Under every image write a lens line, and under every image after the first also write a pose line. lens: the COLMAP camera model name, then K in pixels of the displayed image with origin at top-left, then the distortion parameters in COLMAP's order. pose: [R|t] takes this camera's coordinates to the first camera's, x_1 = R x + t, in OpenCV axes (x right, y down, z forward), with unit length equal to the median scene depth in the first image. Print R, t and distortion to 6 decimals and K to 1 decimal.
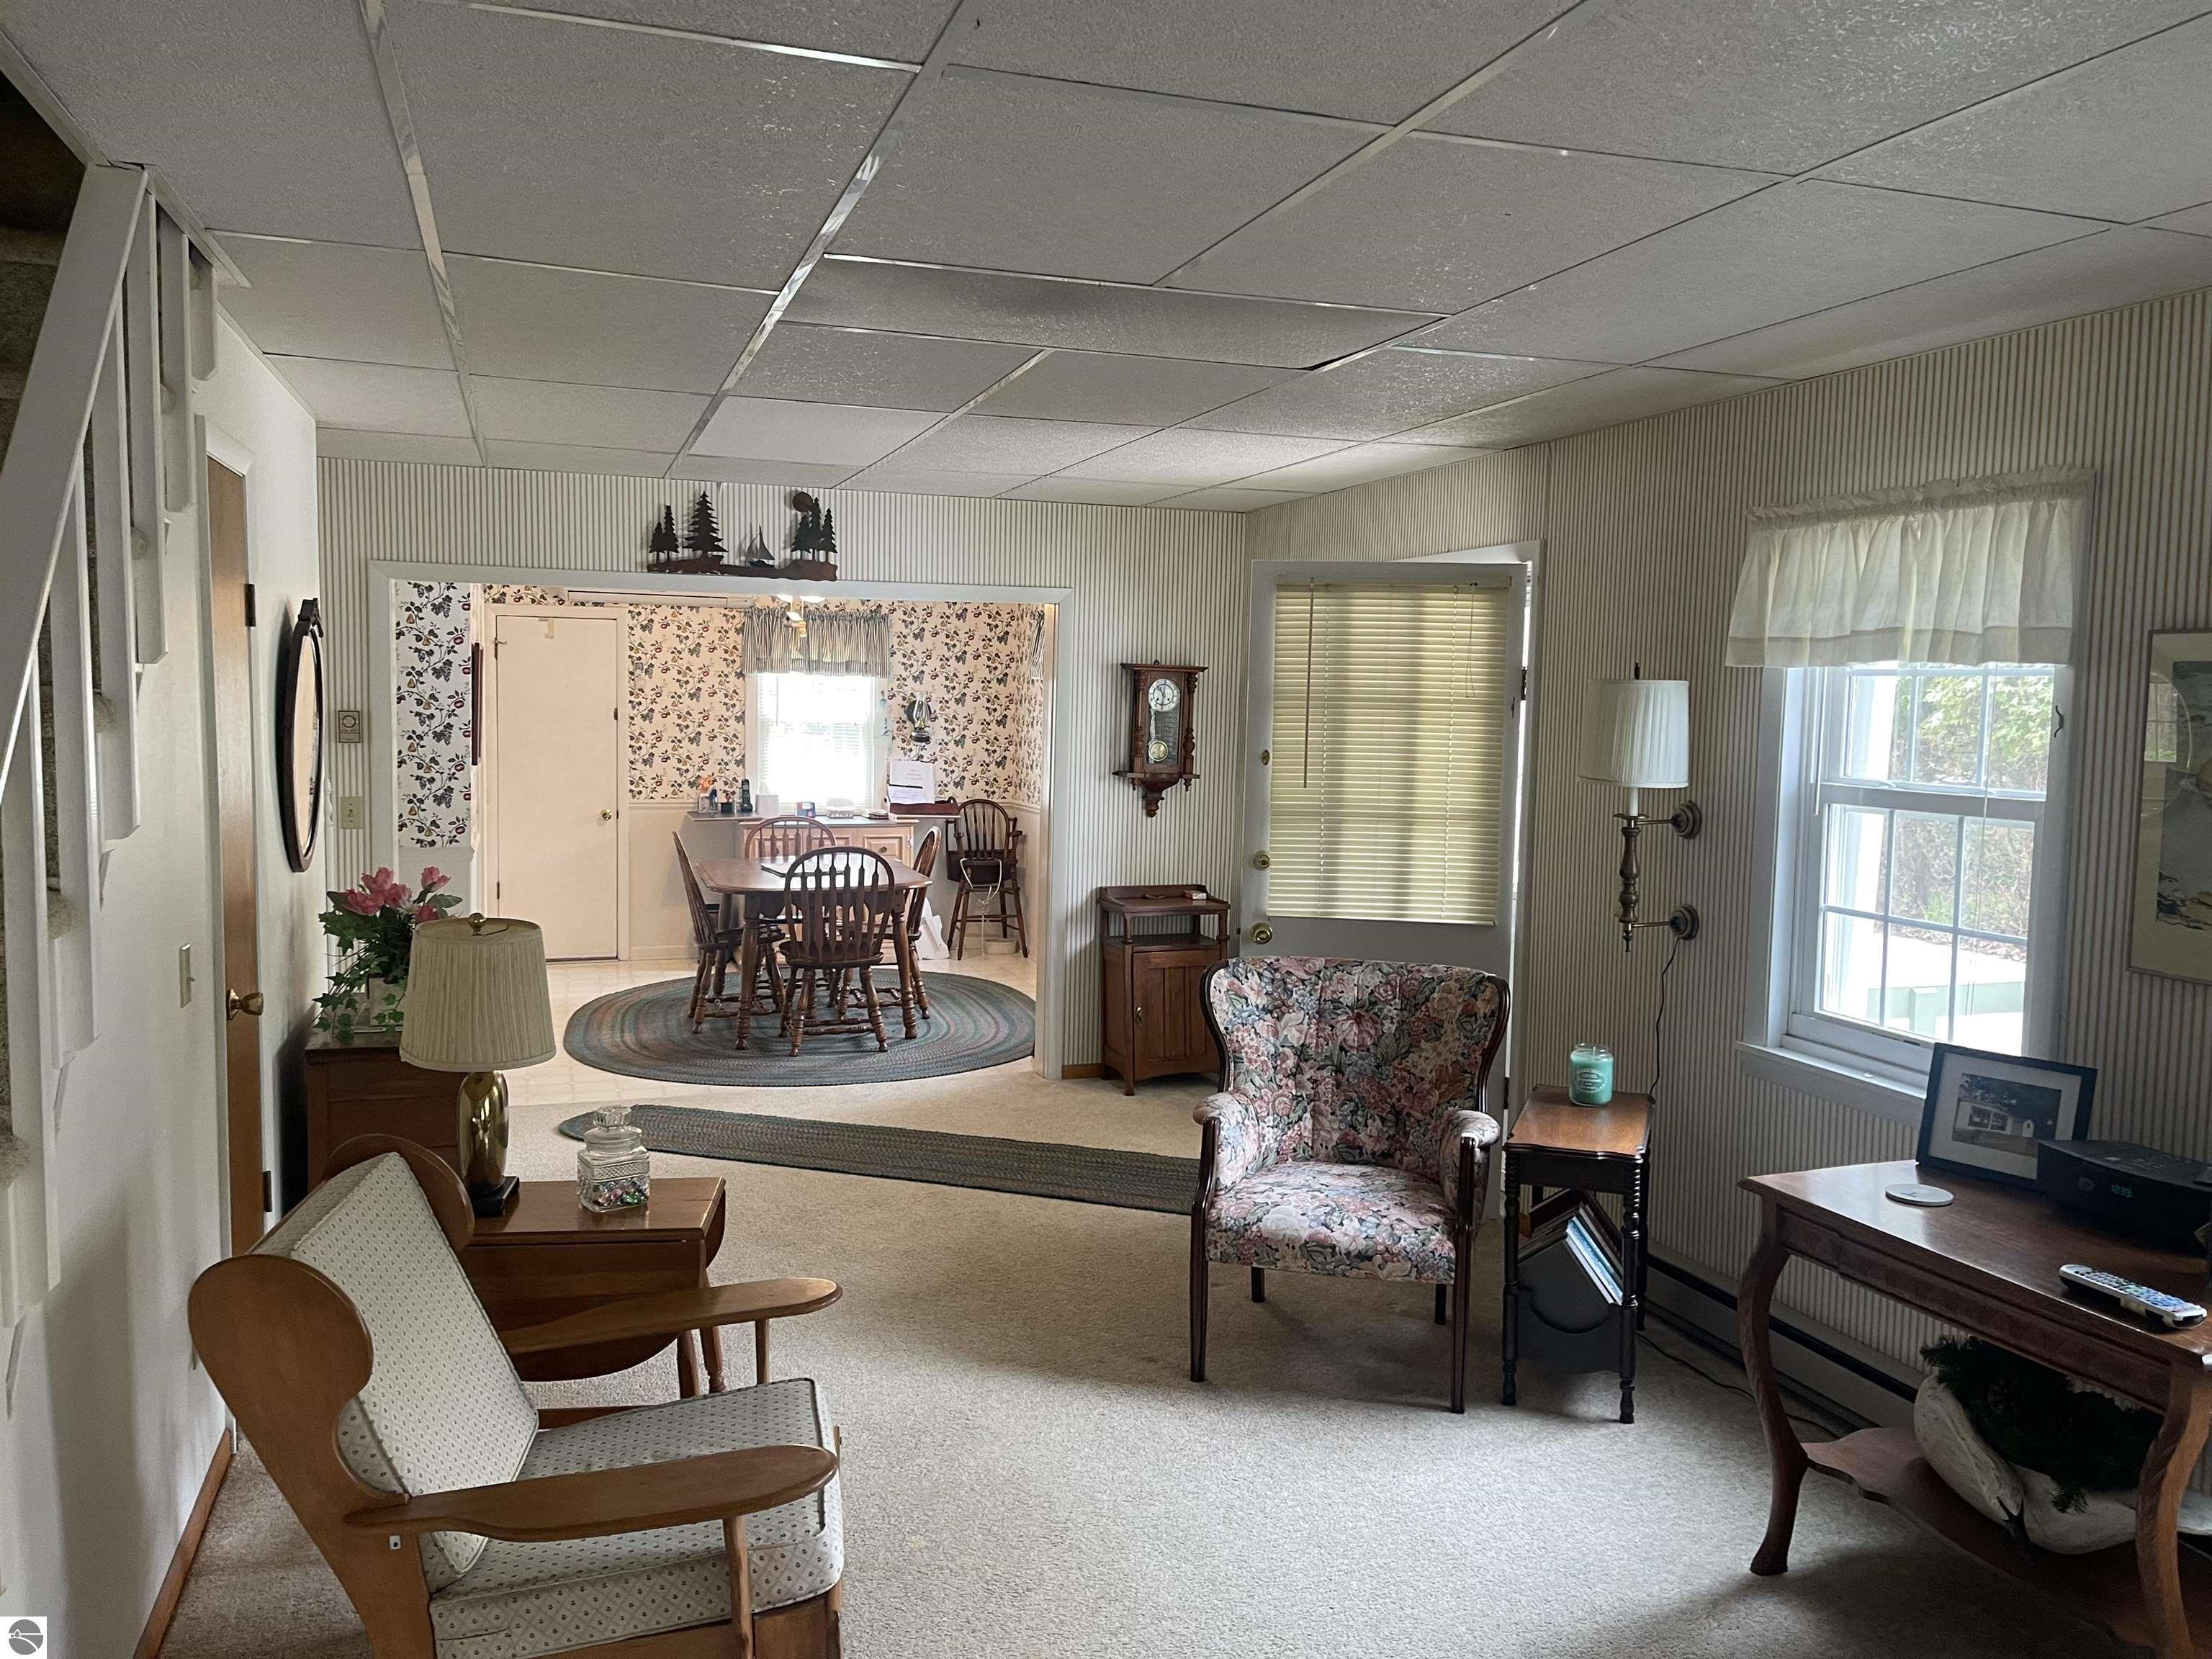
lens RADIAL K [[1664.7, 0, 1148.4], [0, 1664.7, 836.8], [0, 0, 1]] dist [0.056823, -0.062238]
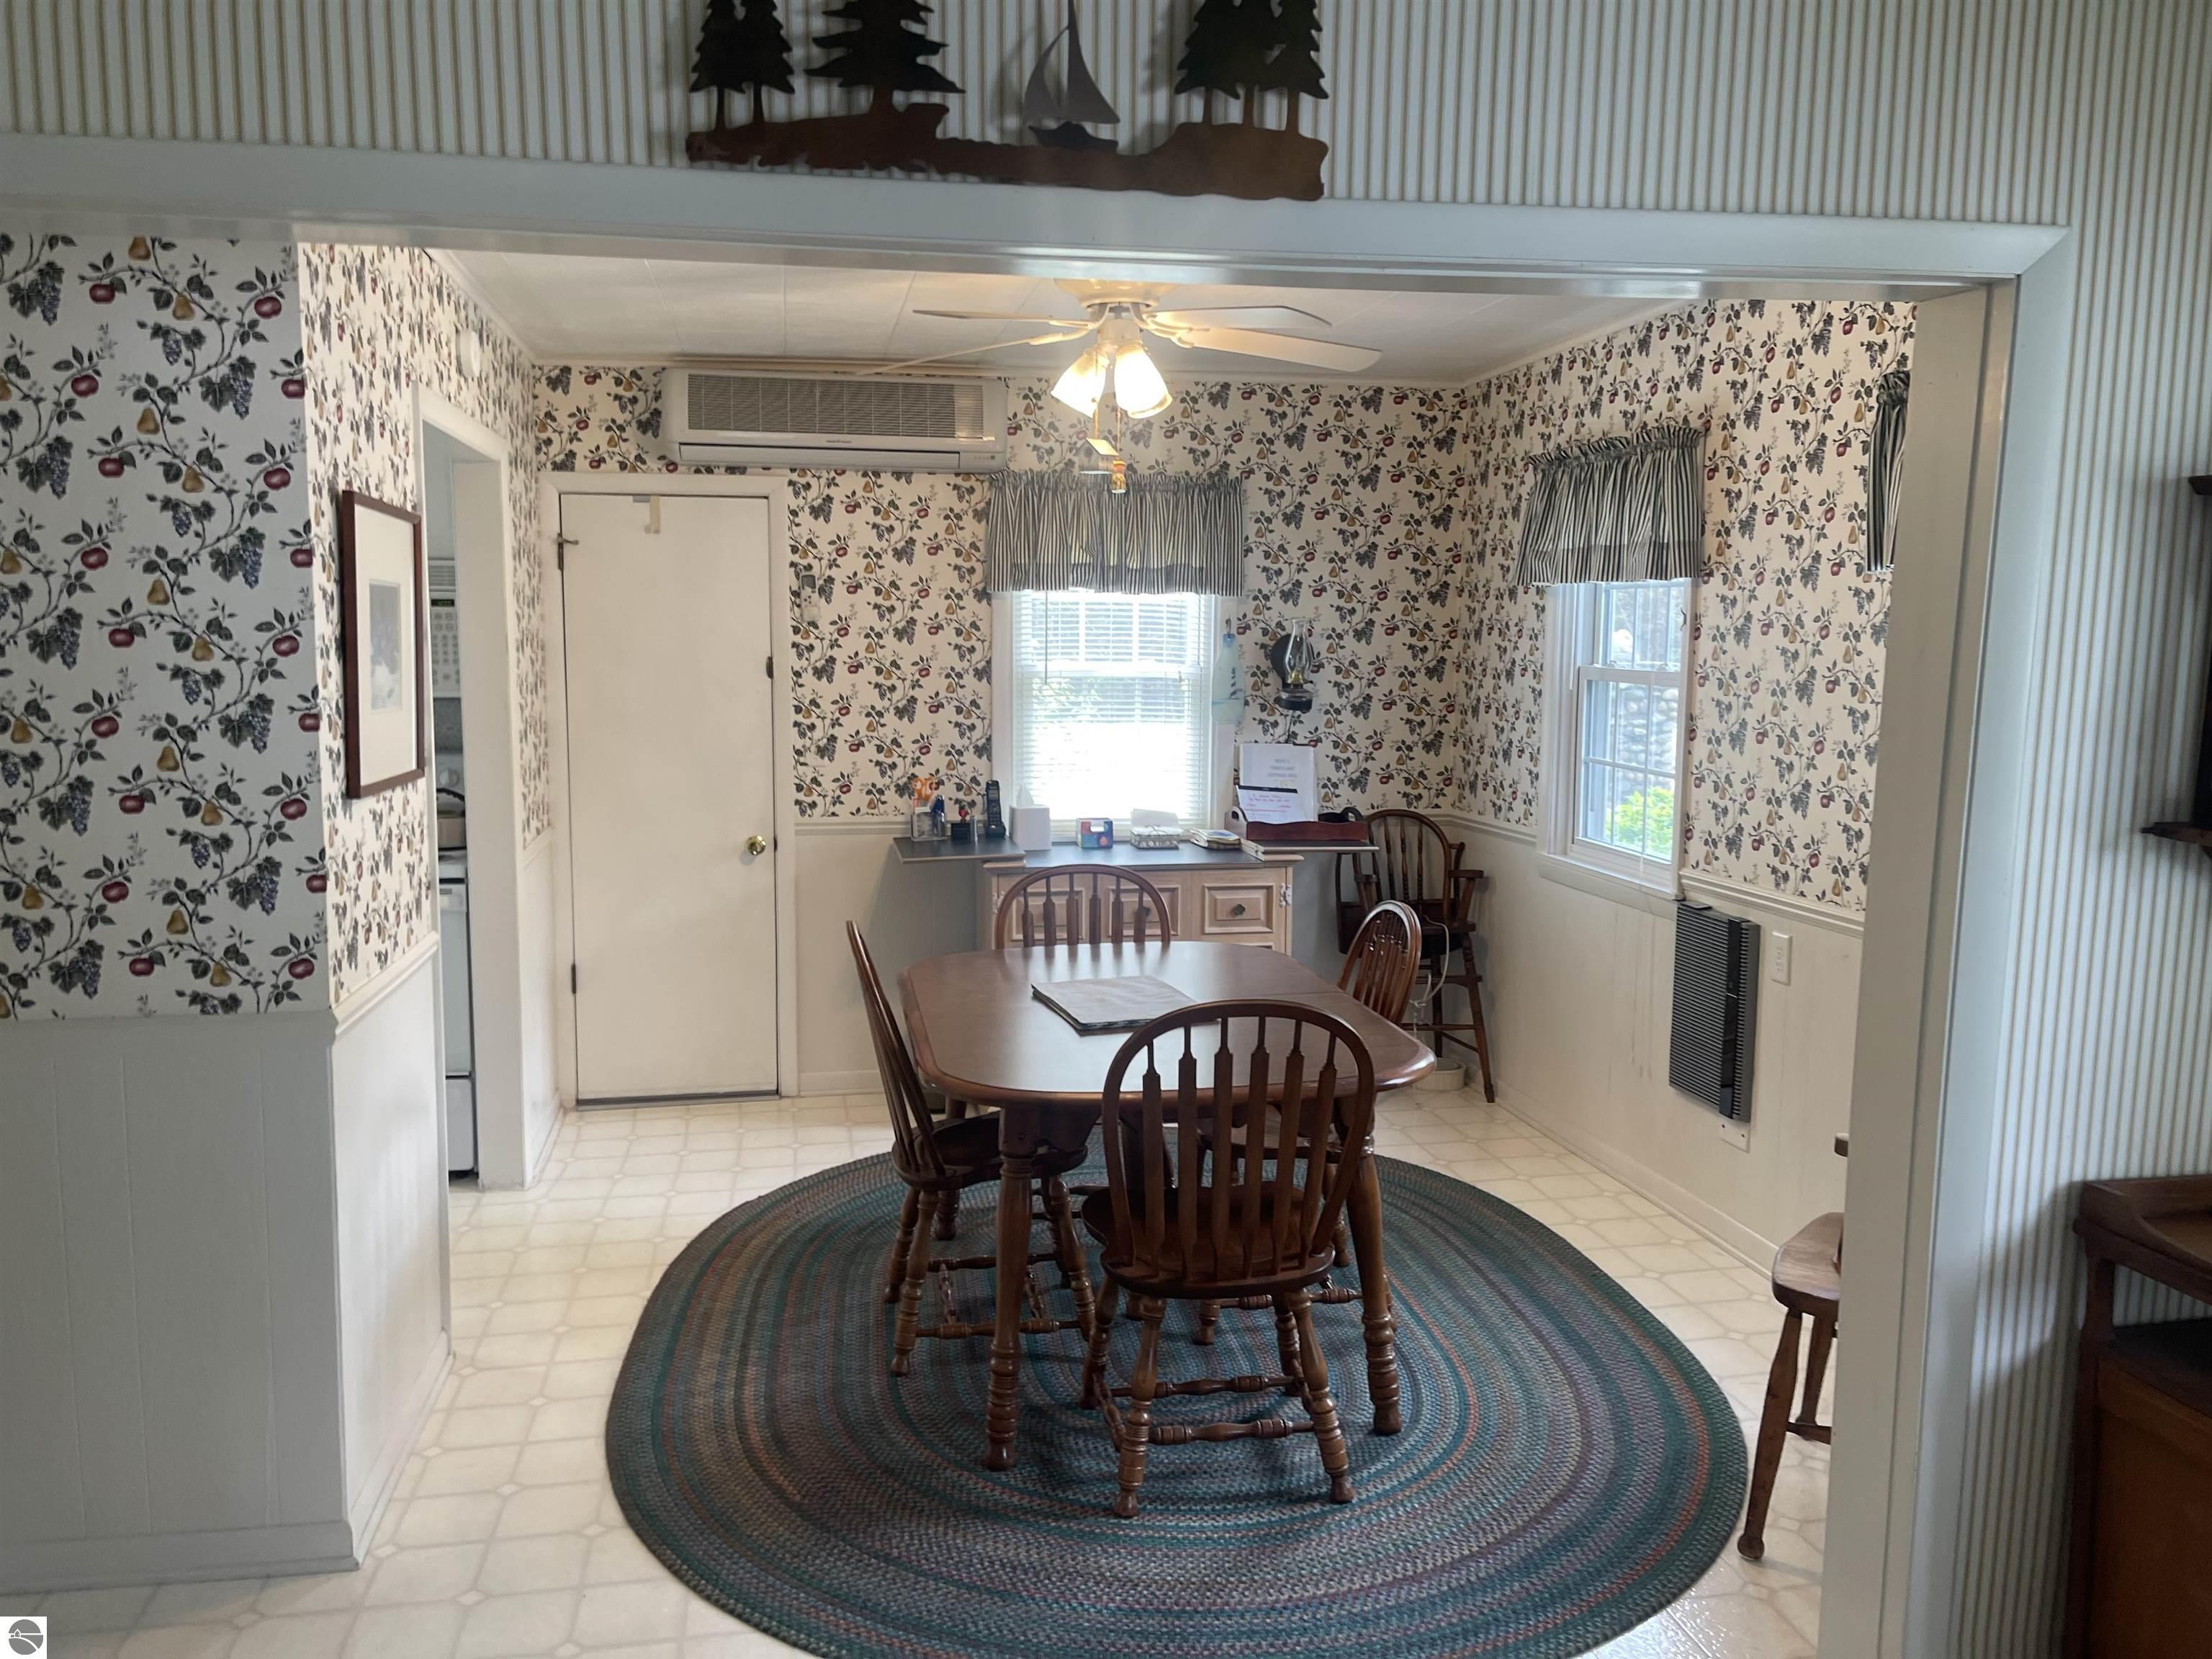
lens RADIAL K [[1664.7, 0, 1100.0], [0, 1664.7, 844.2], [0, 0, 1]] dist [0.056823, -0.062238]
pose [[0.986606, 0.004085, -0.163073, -0.114839], [0.001620, 0.999392, 0.034839, -0.032712], [0.163116, -0.034636, 0.985999, 0.455262]]
